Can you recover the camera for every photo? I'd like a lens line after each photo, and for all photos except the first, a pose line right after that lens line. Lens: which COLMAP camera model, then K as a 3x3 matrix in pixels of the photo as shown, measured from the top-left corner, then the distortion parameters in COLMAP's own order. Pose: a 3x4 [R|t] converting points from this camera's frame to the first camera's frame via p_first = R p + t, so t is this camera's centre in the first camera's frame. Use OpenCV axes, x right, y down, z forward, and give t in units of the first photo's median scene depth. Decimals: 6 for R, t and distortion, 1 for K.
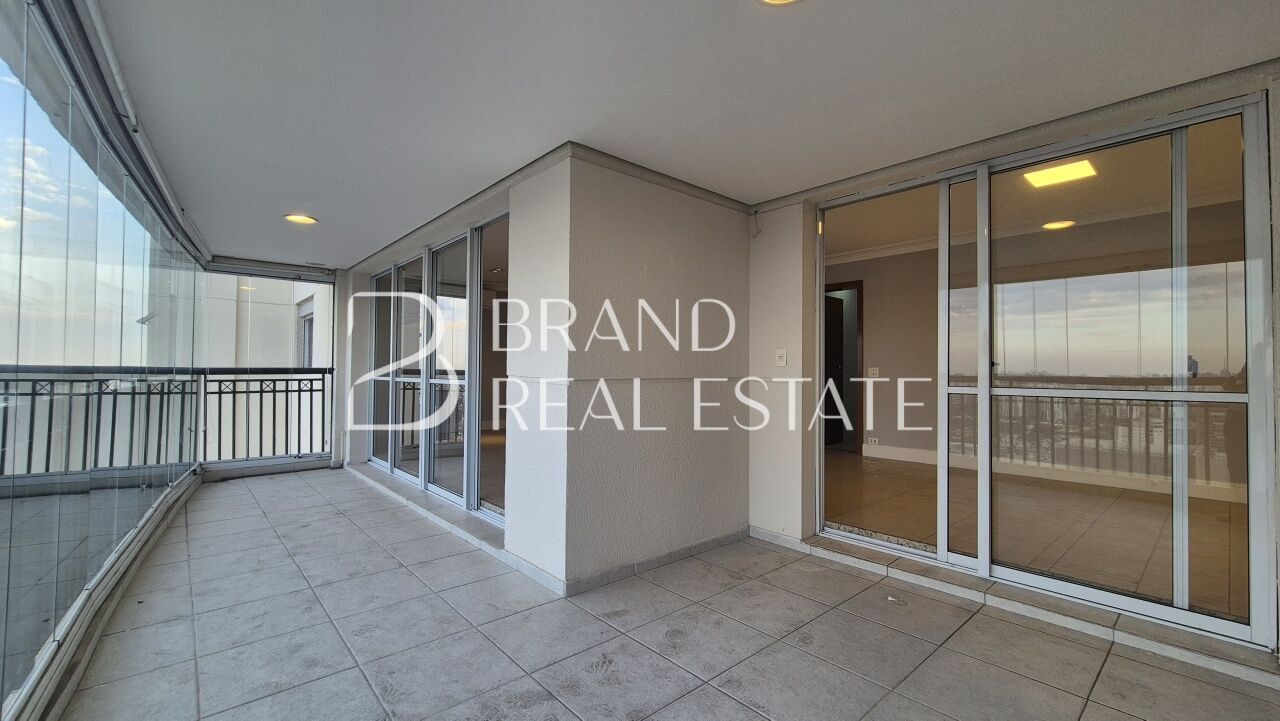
lens RADIAL K [[476.7, 0, 604.2], [0, 476.7, 366.2], [0, 0, 1]] dist [-0.000370, -0.000090]
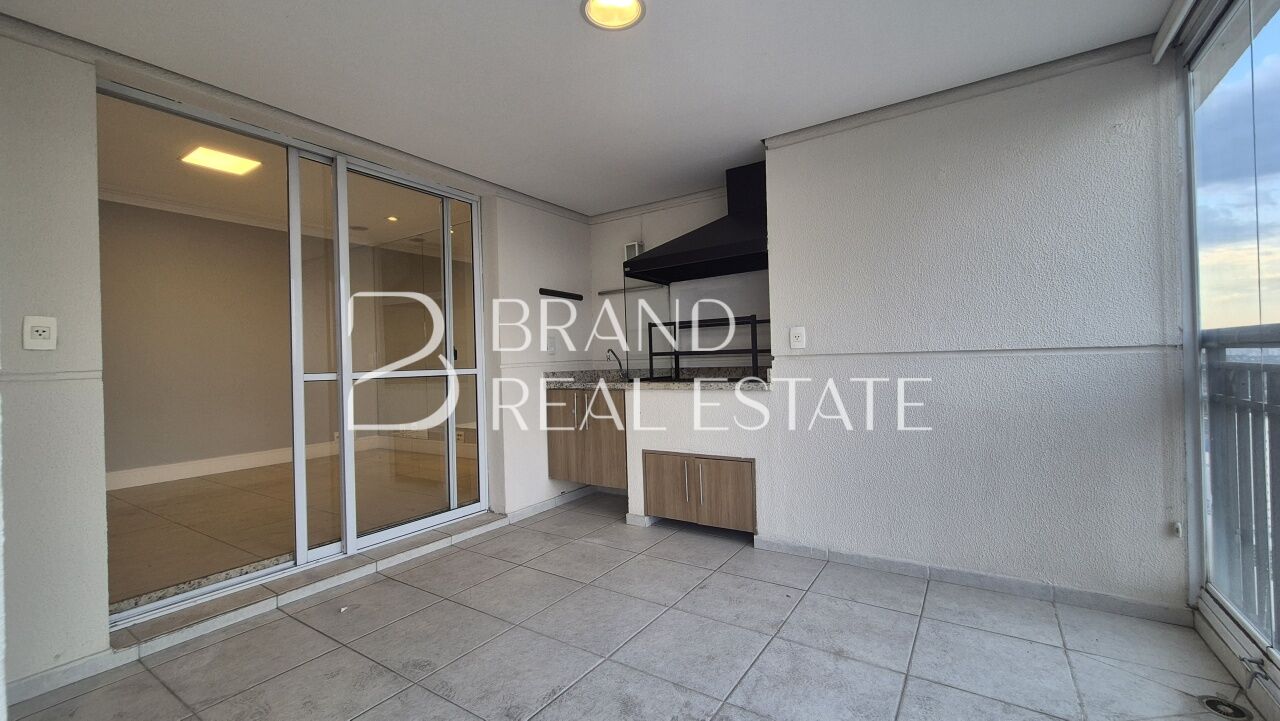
lens RADIAL K [[526.2, 0, 629.6], [0, 526.2, 364.7], [0, 0, 1]] dist [0.005672, -0.001909]
pose [[-0.248477, -0.006531, 0.968616, -0.659030], [0.011359, 0.999889, 0.009656, 0.033096], [-0.968571, 0.013401, -0.248376, 0.970253]]
